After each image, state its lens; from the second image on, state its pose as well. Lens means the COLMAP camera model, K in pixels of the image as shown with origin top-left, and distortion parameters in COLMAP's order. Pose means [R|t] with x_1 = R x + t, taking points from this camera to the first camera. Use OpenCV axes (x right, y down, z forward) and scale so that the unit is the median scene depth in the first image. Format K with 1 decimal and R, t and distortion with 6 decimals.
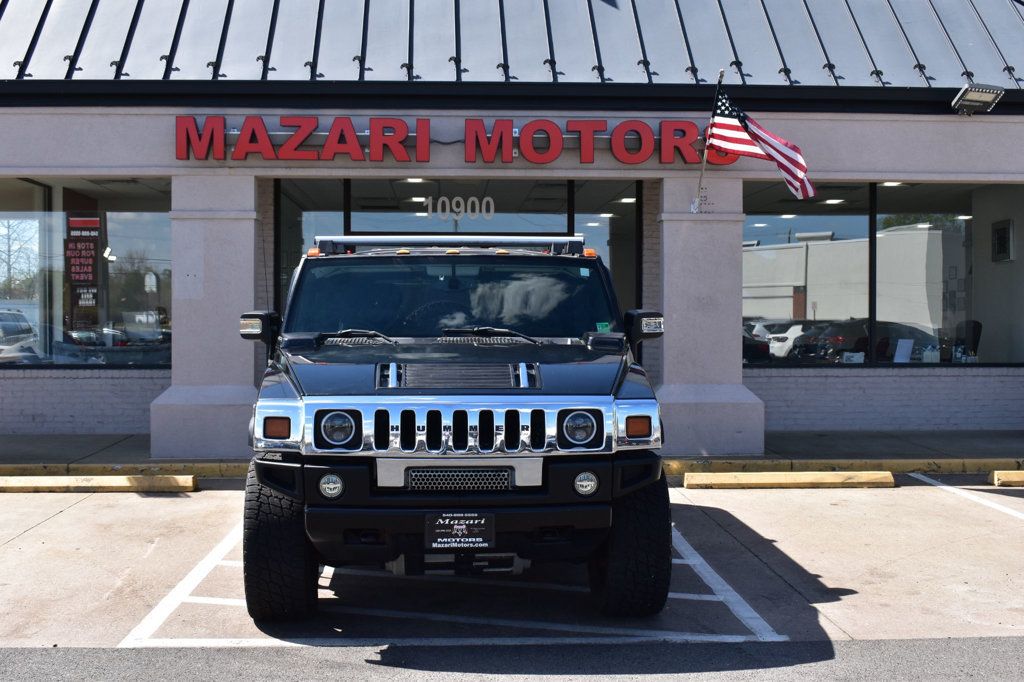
lens RADIAL K [[1251.6, 0, 510.7], [0, 1251.6, 337.1], [0, 0, 1]] dist [-0.057482, 0.000000]
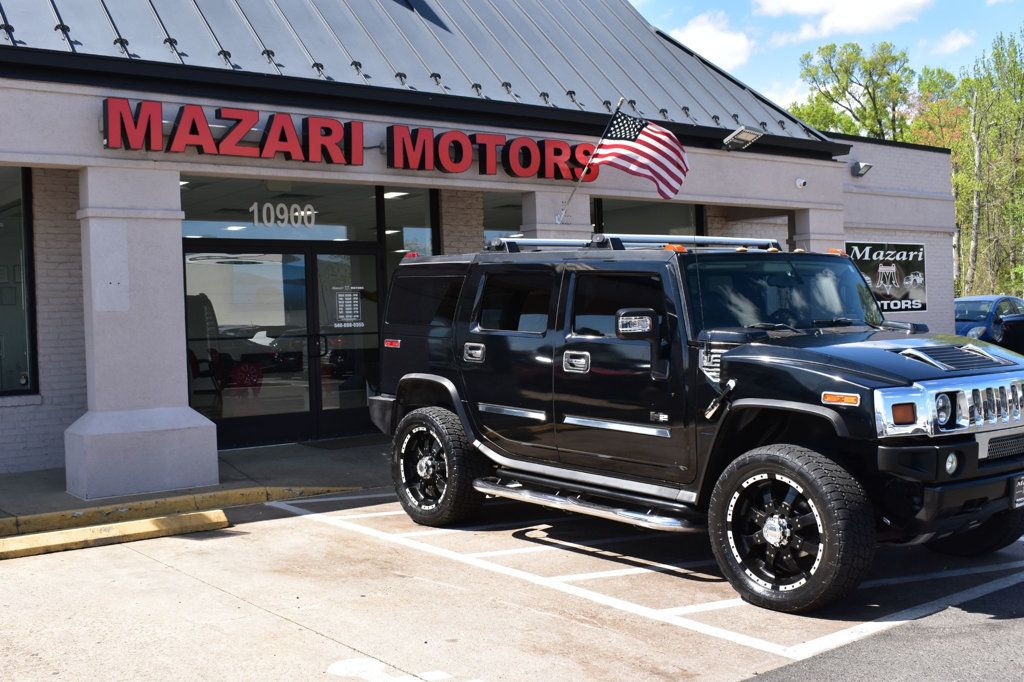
lens RADIAL K [[1122.7, 0, 515.9], [0, 1122.7, 344.8], [0, 0, 1]] dist [-0.071483, 0.000000]
pose [[0.811091, -0.039402, 0.583591, -0.479429], [0.040734, 0.999111, 0.010843, -0.003902], [-0.583500, 0.014977, 0.811975, 0.212784]]
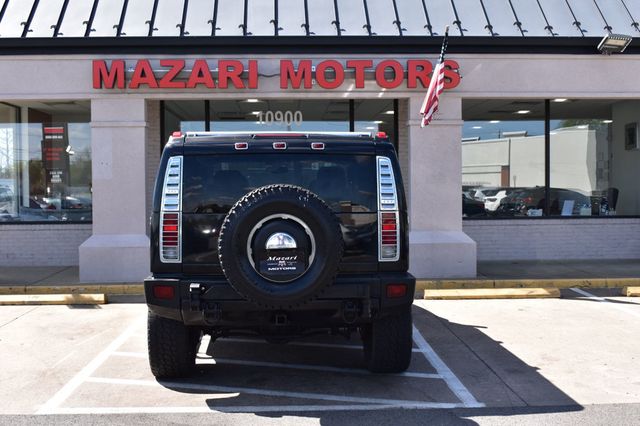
lens RADIAL K [[782.3, 0, 319.1], [0, 782.3, 209.6], [0, 0, 1]] dist [-0.057482, 0.000000]
pose [[0.999922, -0.008610, -0.009008, 0.018031], [0.008731, 0.999872, 0.013412, -0.003114], [0.008891, -0.013489, 0.999869, 0.036175]]
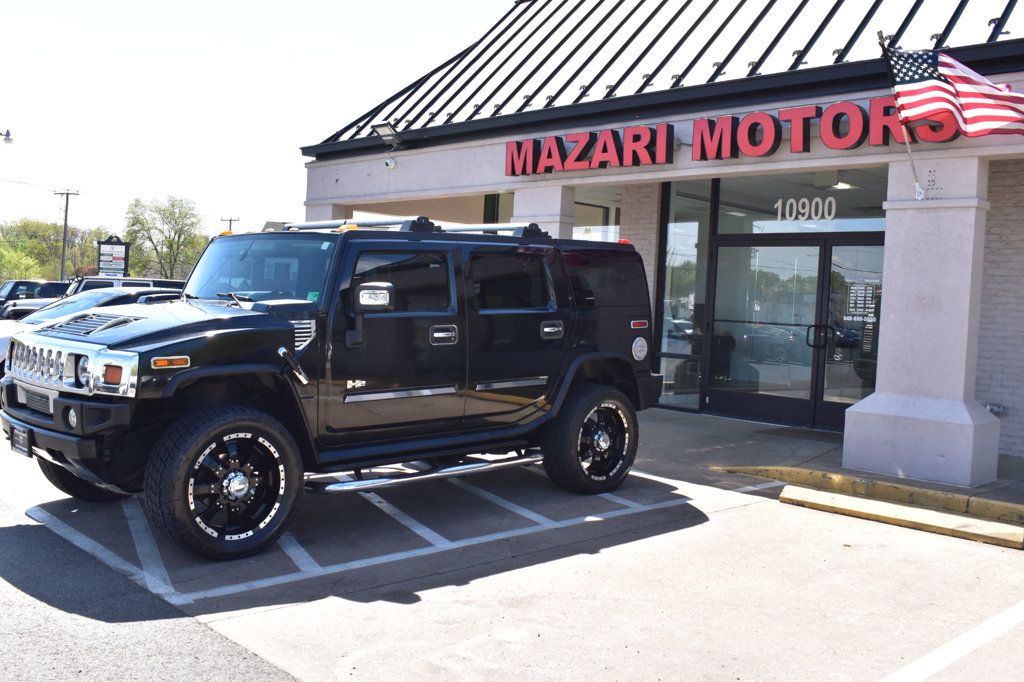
lens RADIAL K [[977.9, 0, 513.2], [0, 977.9, 348.7], [0, 0, 1]] dist [-0.061850, 0.000000]
pose [[0.650606, 0.064605, -0.756663, 0.485905], [-0.060306, 0.997623, 0.033326, -0.000927], [0.757017, 0.023949, 0.652956, 0.350714]]
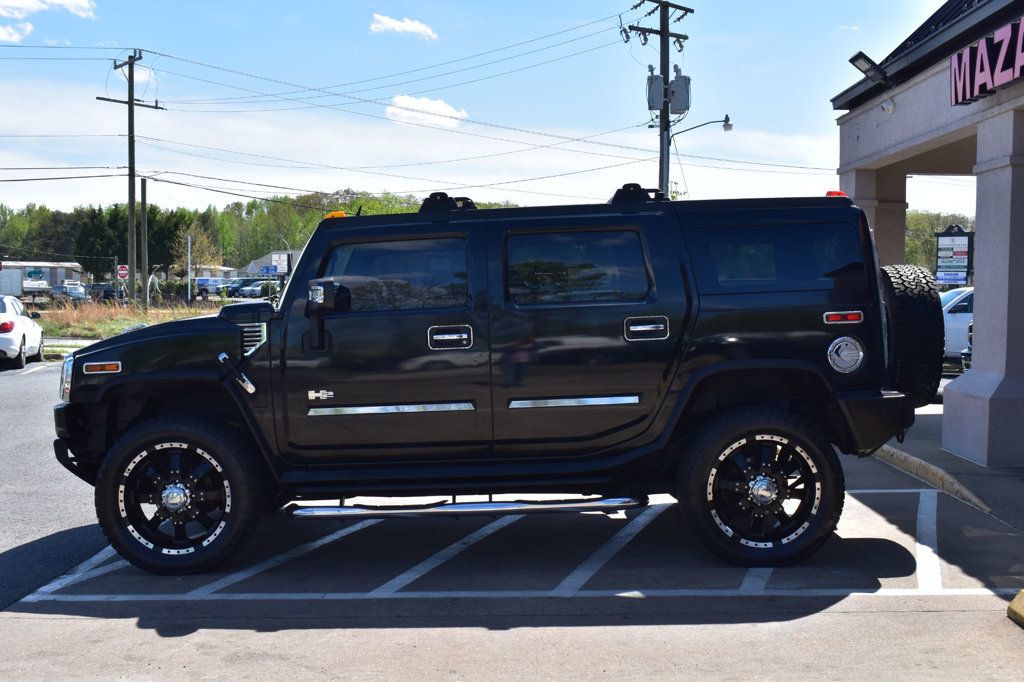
lens RADIAL K [[1251.6, 0, 511.4], [0, 1251.6, 340.5], [0, 0, 1]] dist [-0.057482, 0.000000]
pose [[-0.070106, 0.042822, -0.996620, 0.625138], [-0.020027, 0.998816, 0.044325, -0.013947], [0.997338, 0.023067, -0.069165, 0.813489]]
